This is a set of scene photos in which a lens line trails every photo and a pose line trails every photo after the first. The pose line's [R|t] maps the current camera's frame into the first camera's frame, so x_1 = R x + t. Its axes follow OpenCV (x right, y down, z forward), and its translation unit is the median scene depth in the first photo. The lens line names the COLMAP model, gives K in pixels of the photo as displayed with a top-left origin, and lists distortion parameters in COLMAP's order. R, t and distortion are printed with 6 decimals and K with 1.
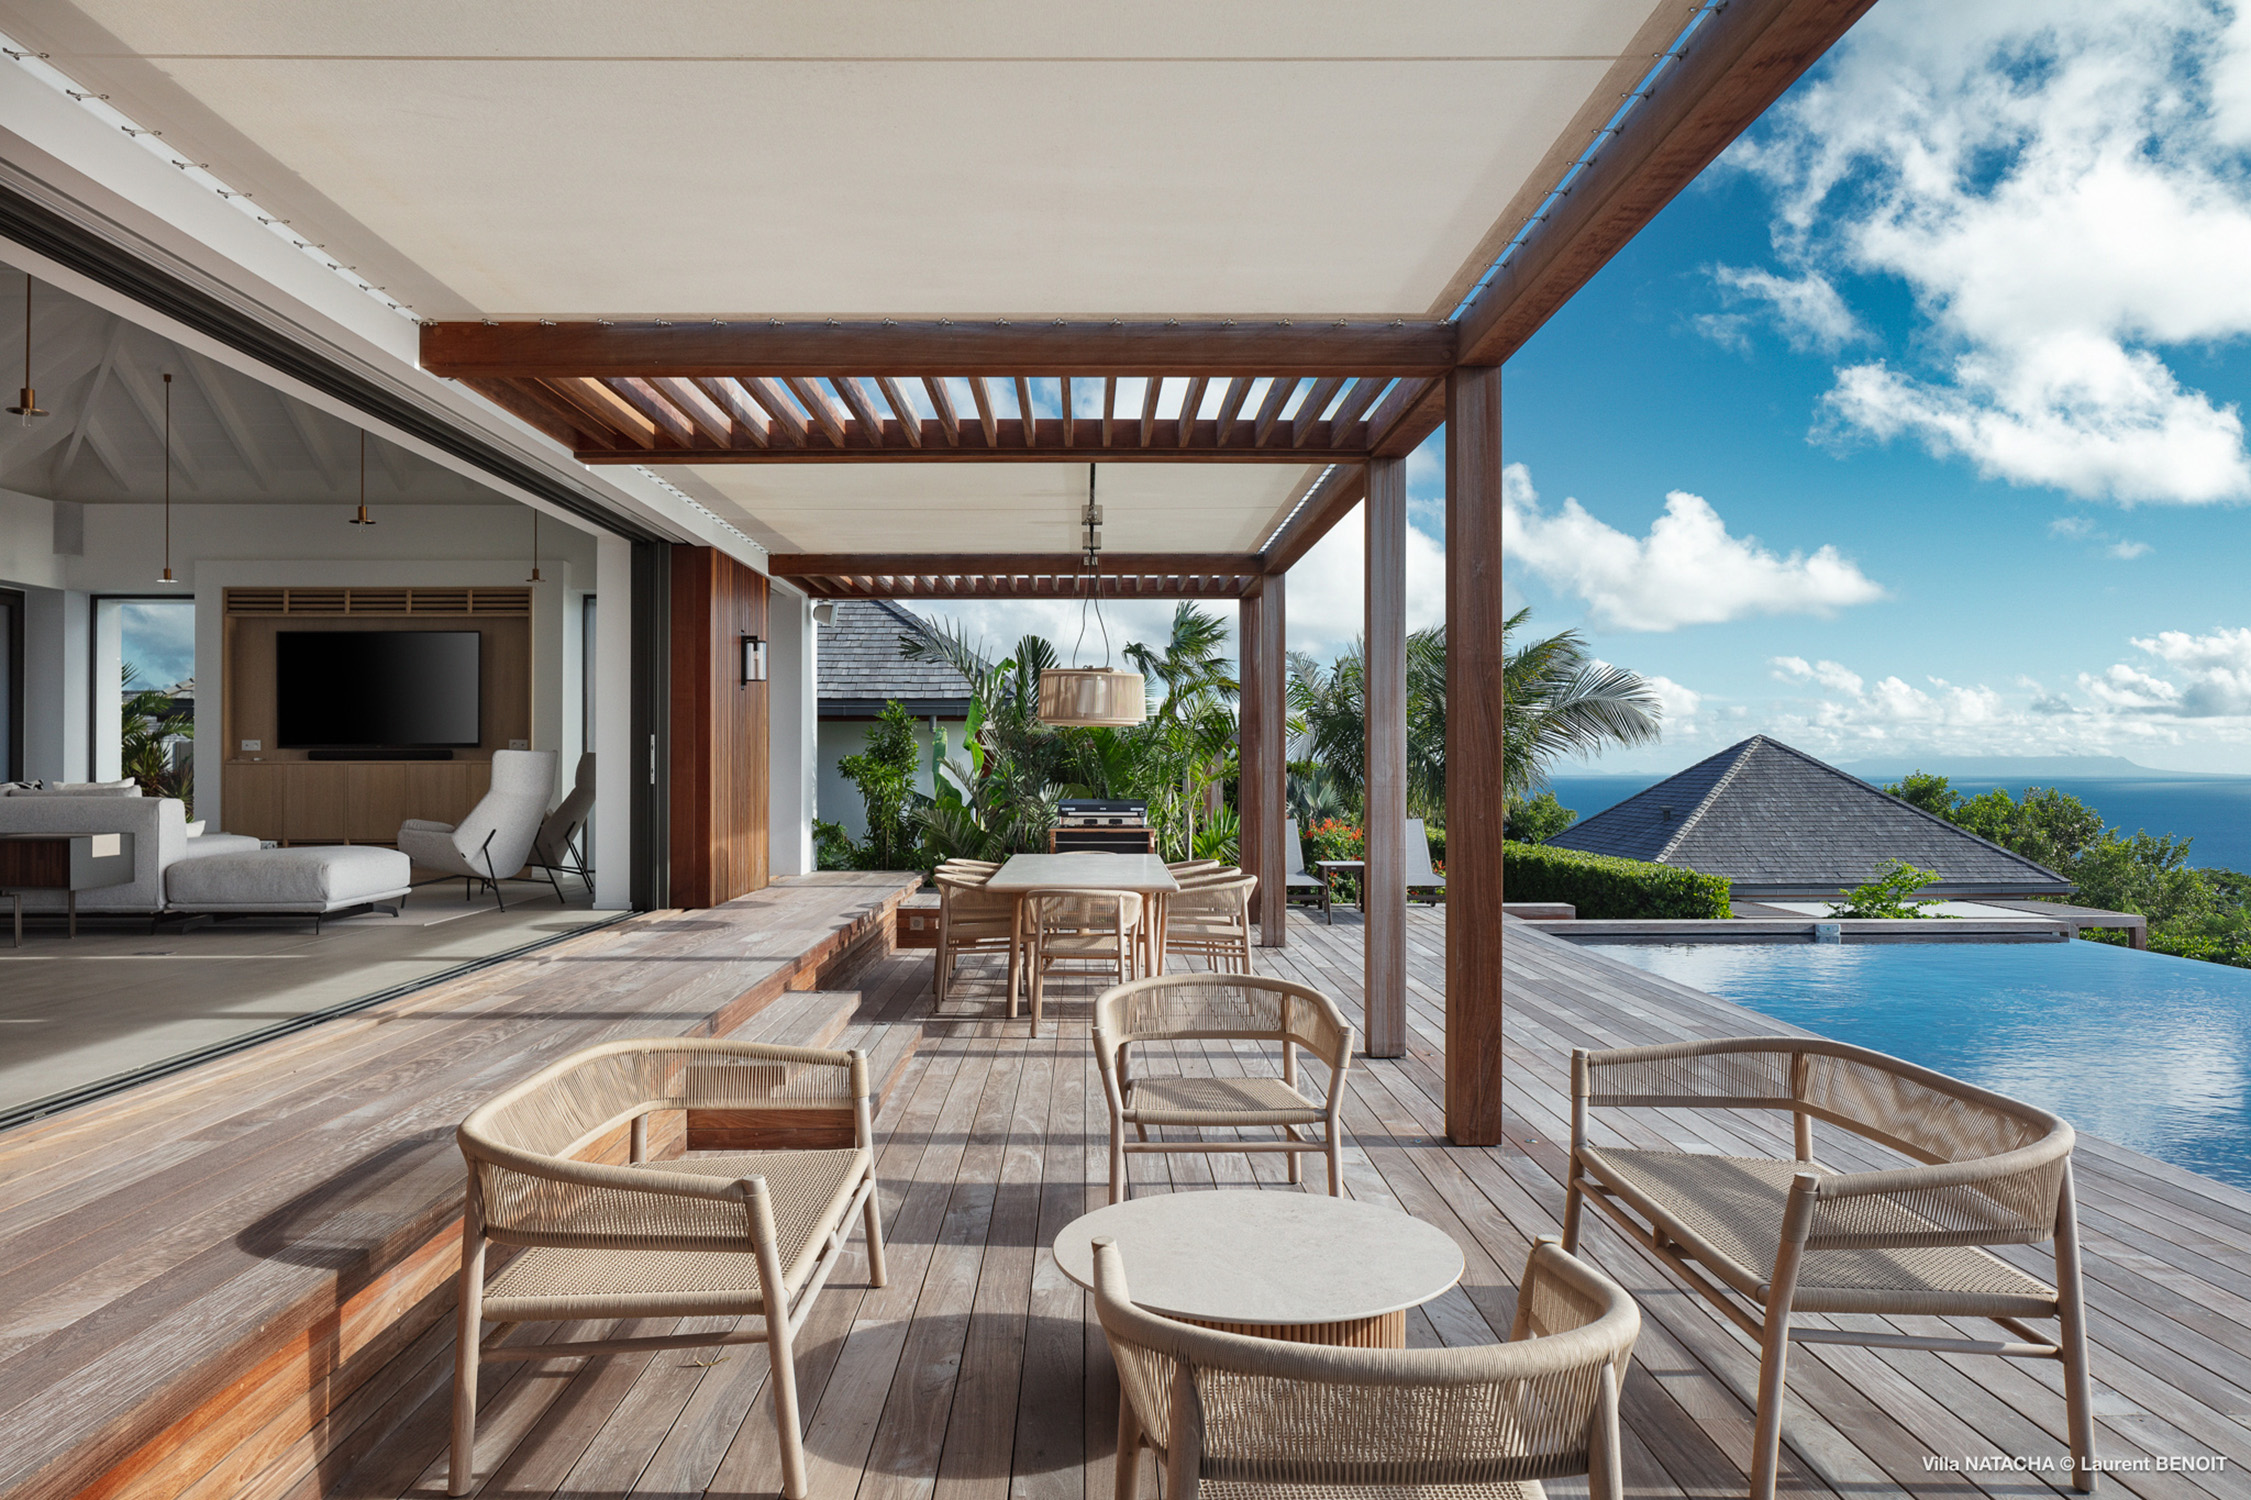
lens RADIAL K [[1525.7, 0, 1125.5], [0, 1525.7, 750.0], [0, 0, 1]] dist [-0.004868, -0.002689]
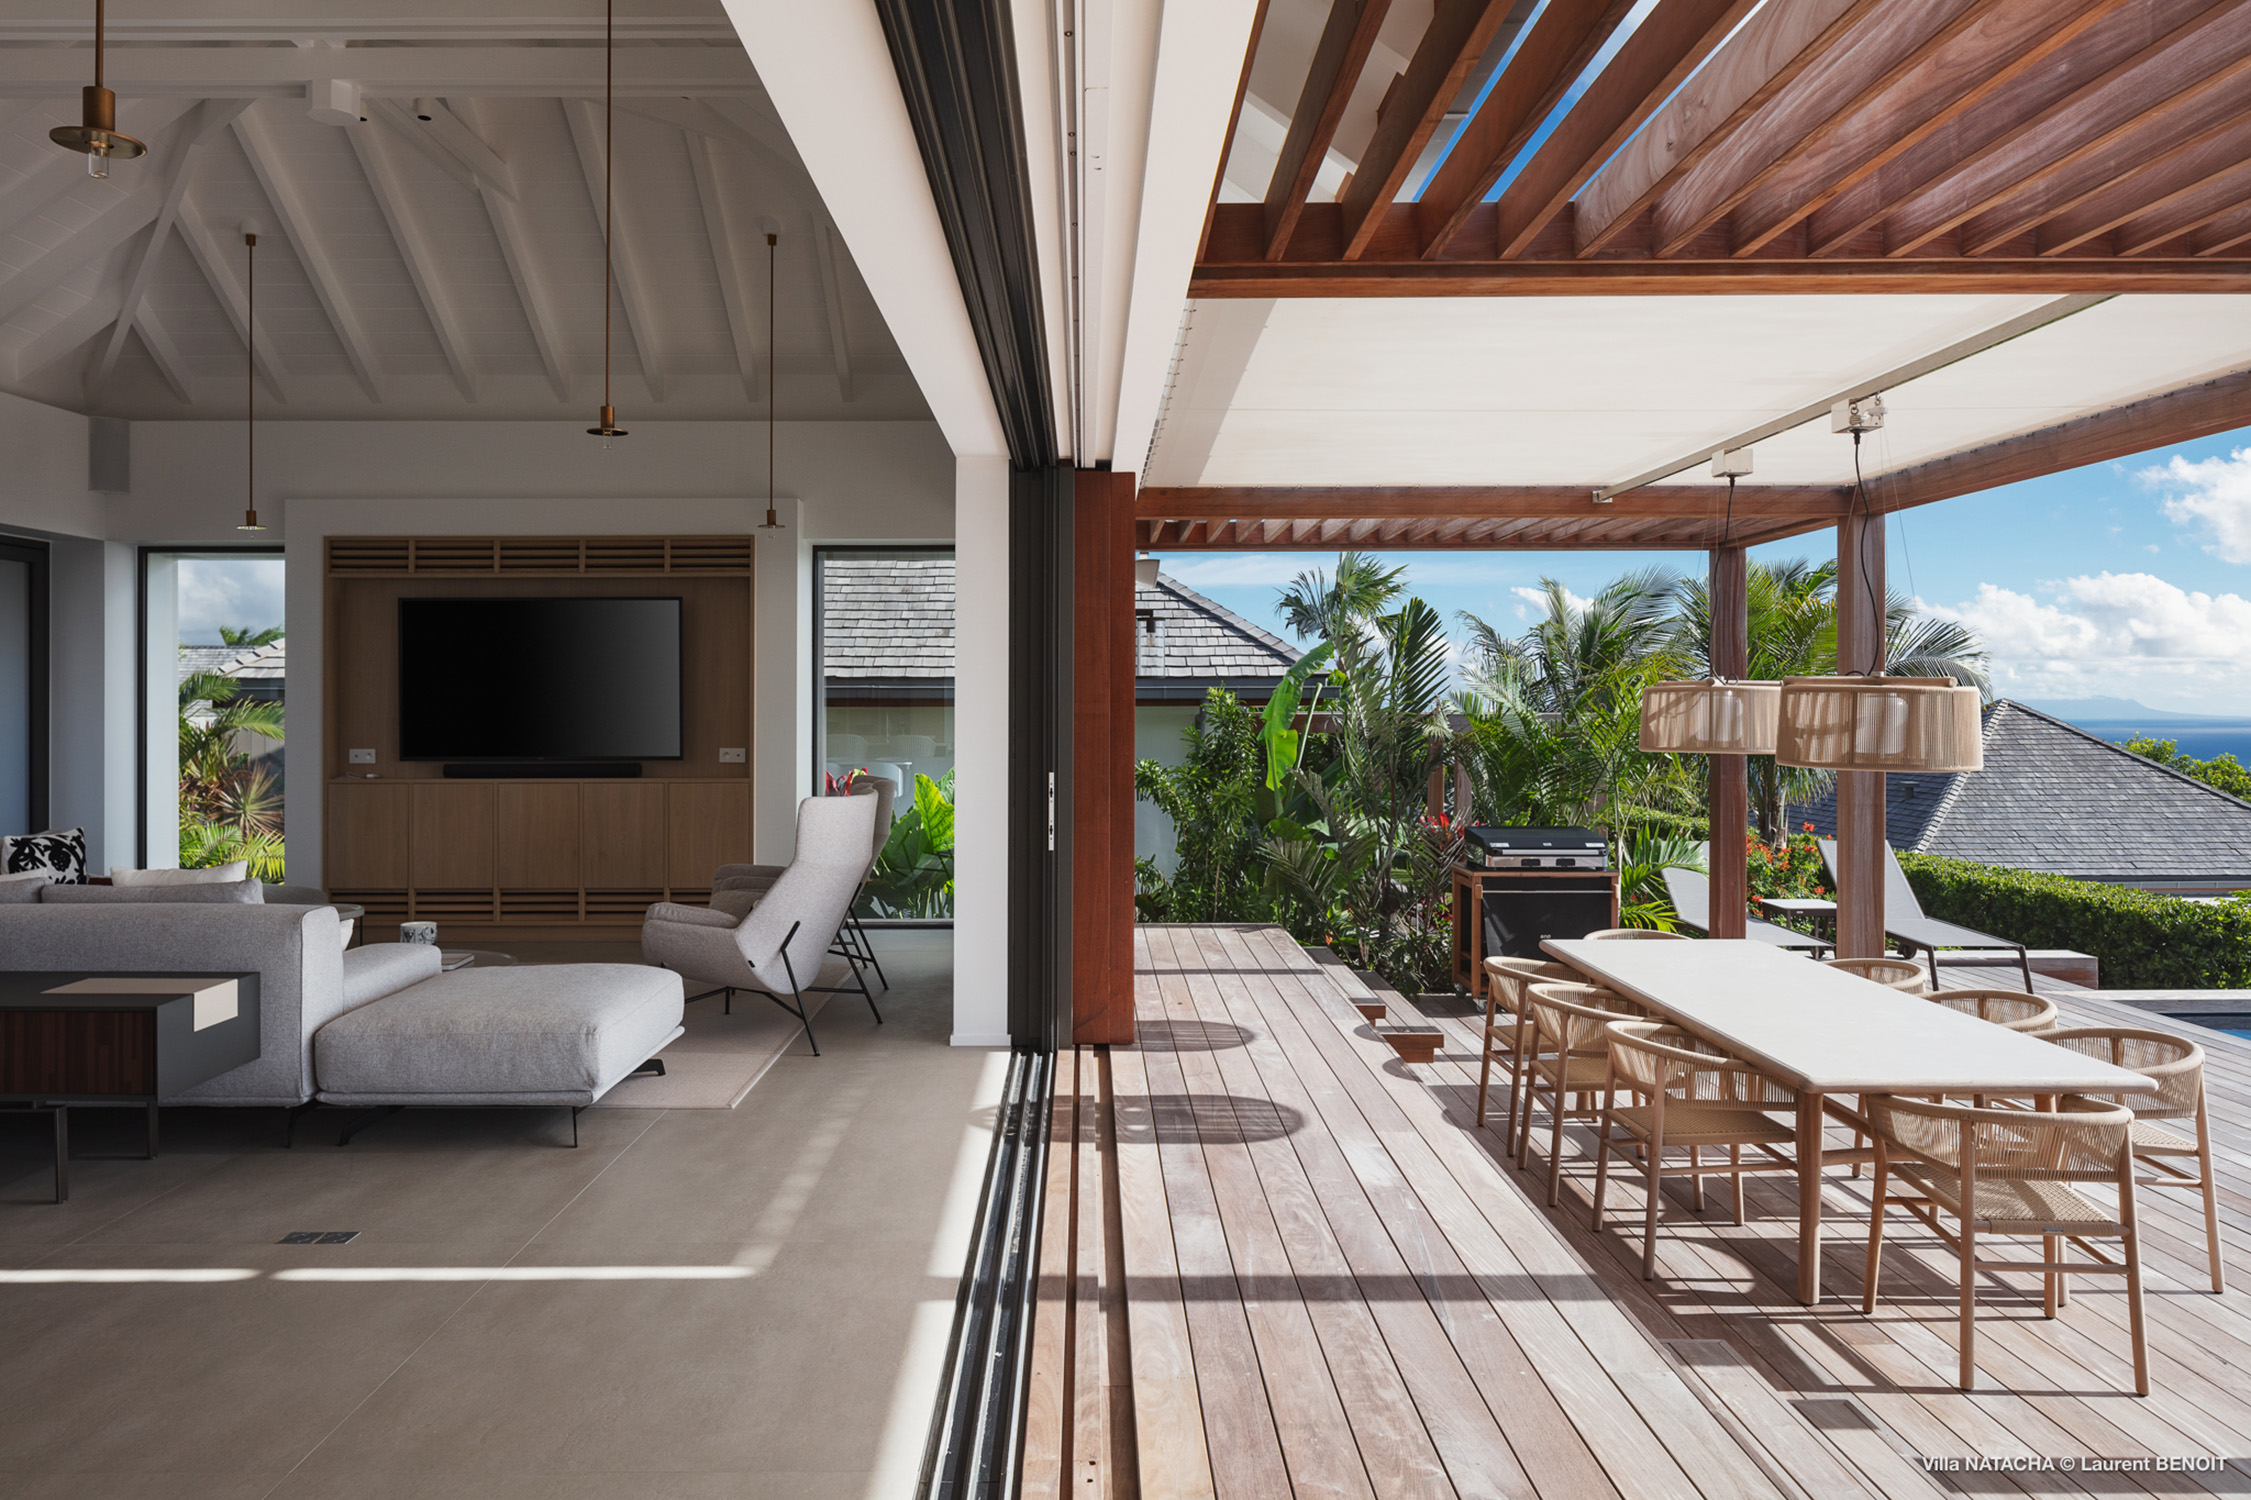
lens RADIAL K [[1545.3, 0, 1114.4], [0, 1545.3, 702.1], [0, 0, 1]] dist [-0.003337, 0.000978]
pose [[0.999895, -0.000557, -0.014480, -0.210147], [0.000625, 0.999989, 0.004731, -0.032162], [0.014477, -0.004740, 0.999884, 0.277949]]
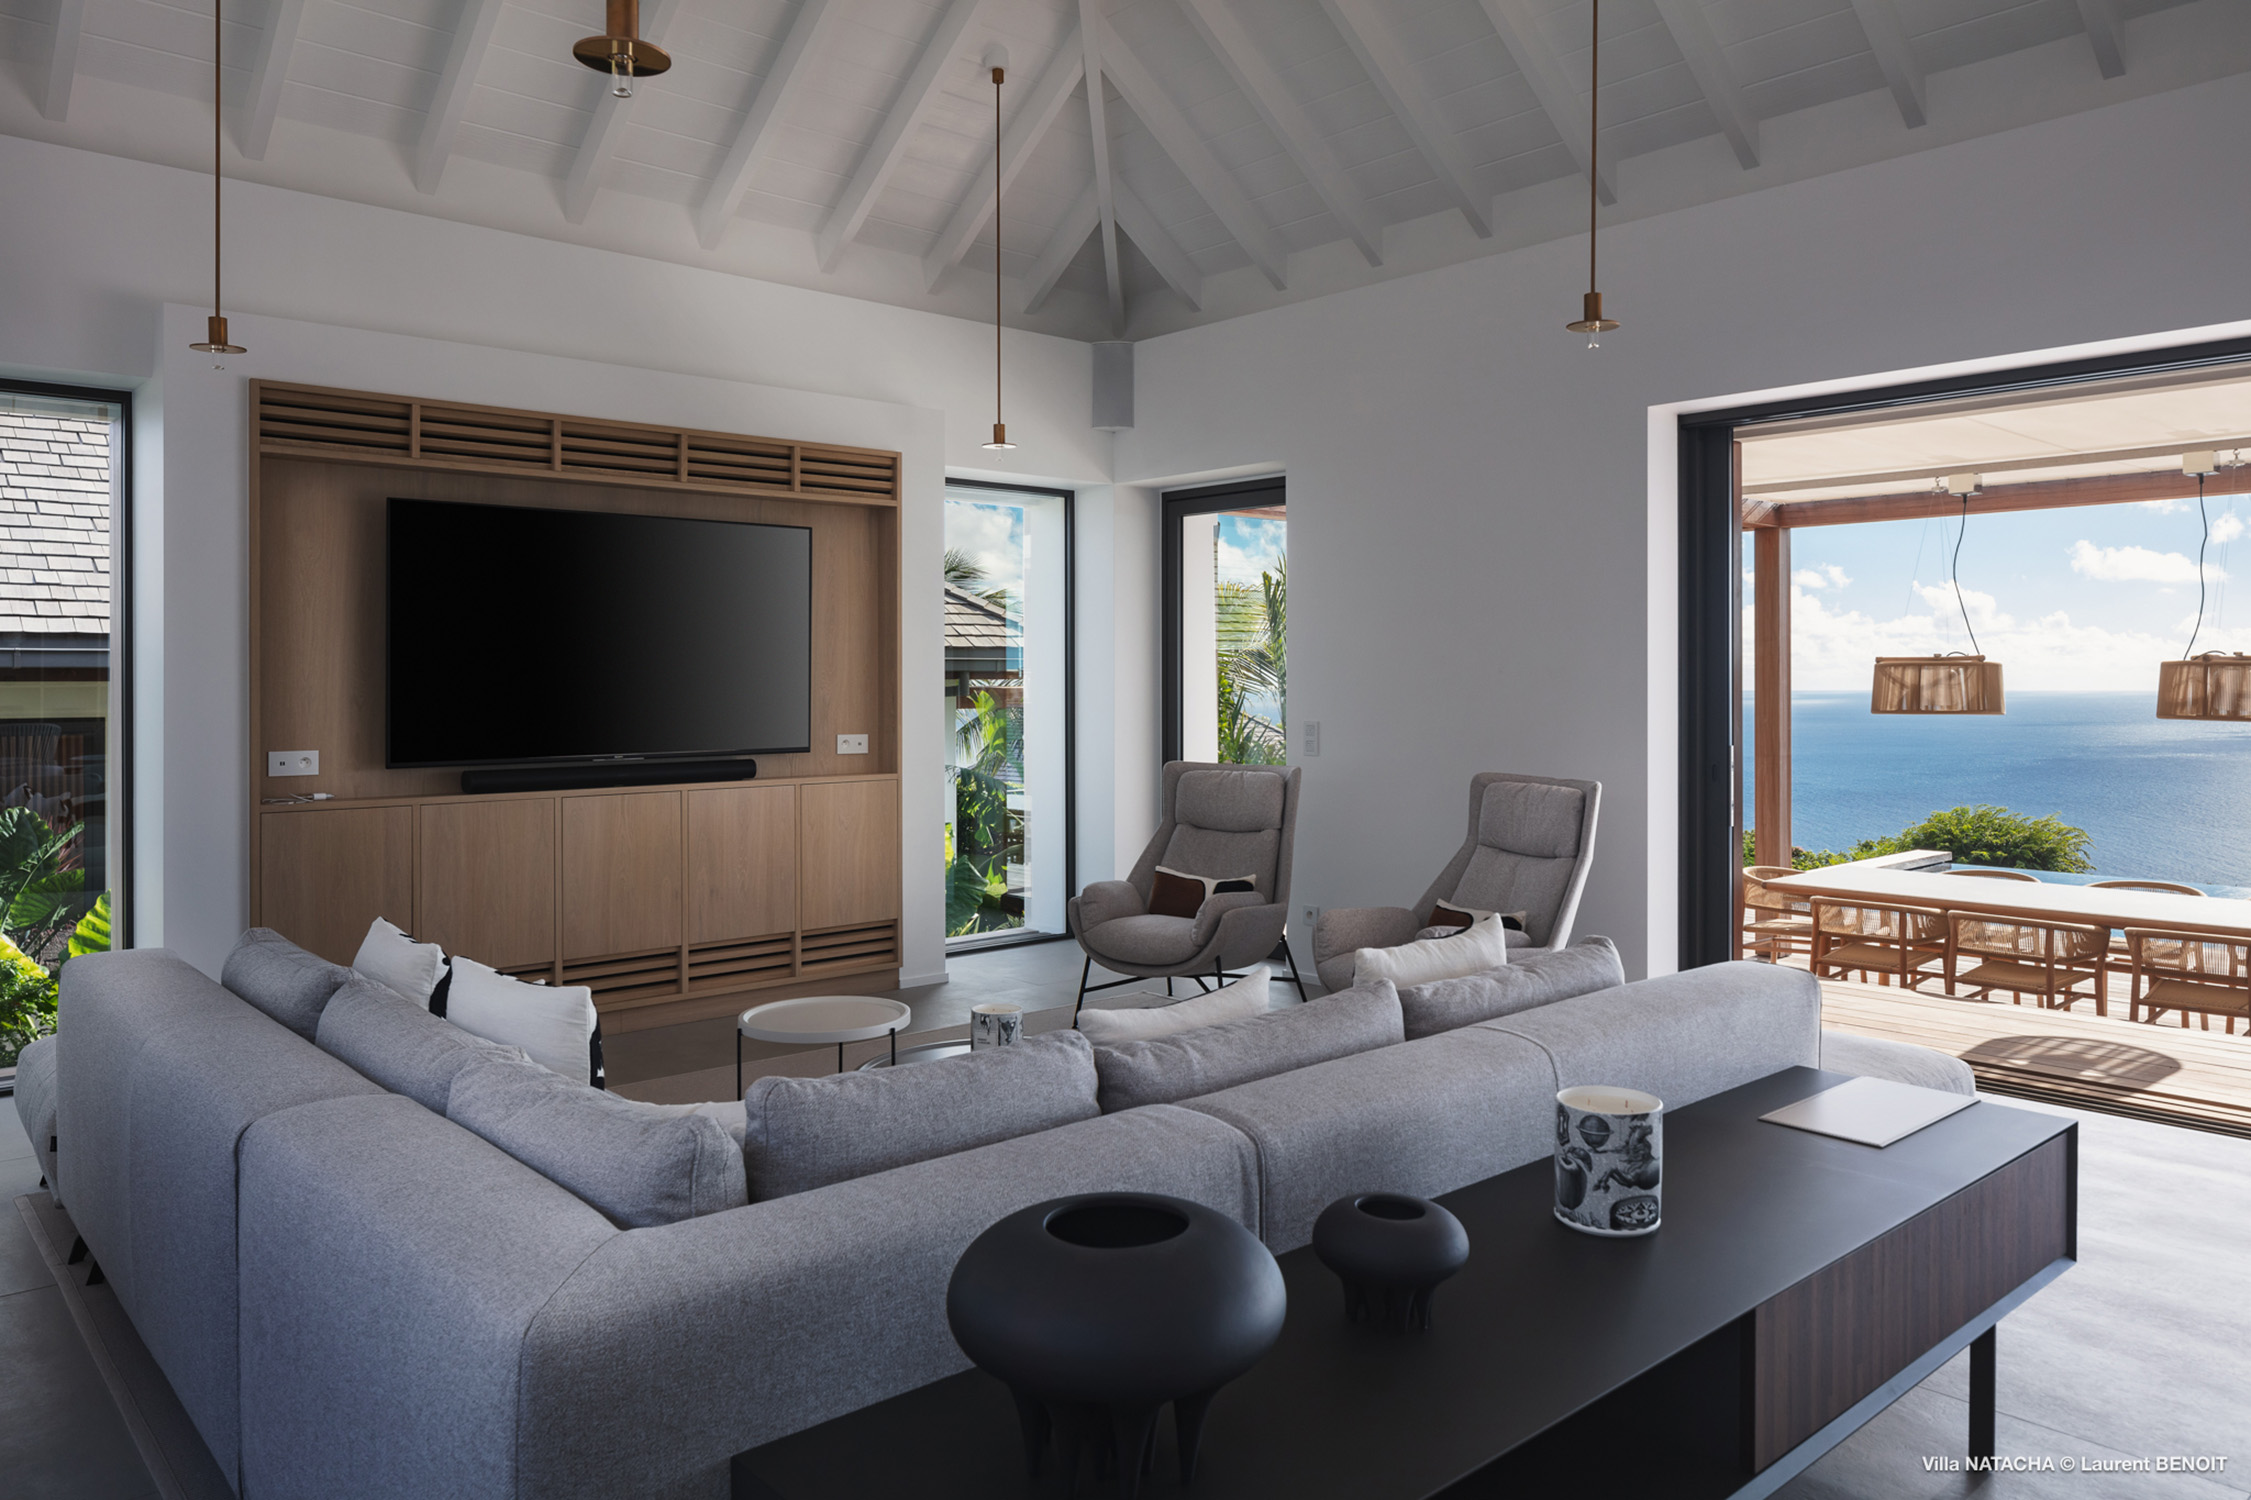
lens RADIAL K [[1521.2, 0, 1128.2], [0, 1521.2, 674.5], [0, 0, 1]] dist [-0.000972, 0.000212]
pose [[0.755815, 0.001813, 0.654783, -0.683290], [-0.004860, 0.999984, 0.002841, -0.030139], [-0.654767, -0.005329, 0.755812, 0.538614]]
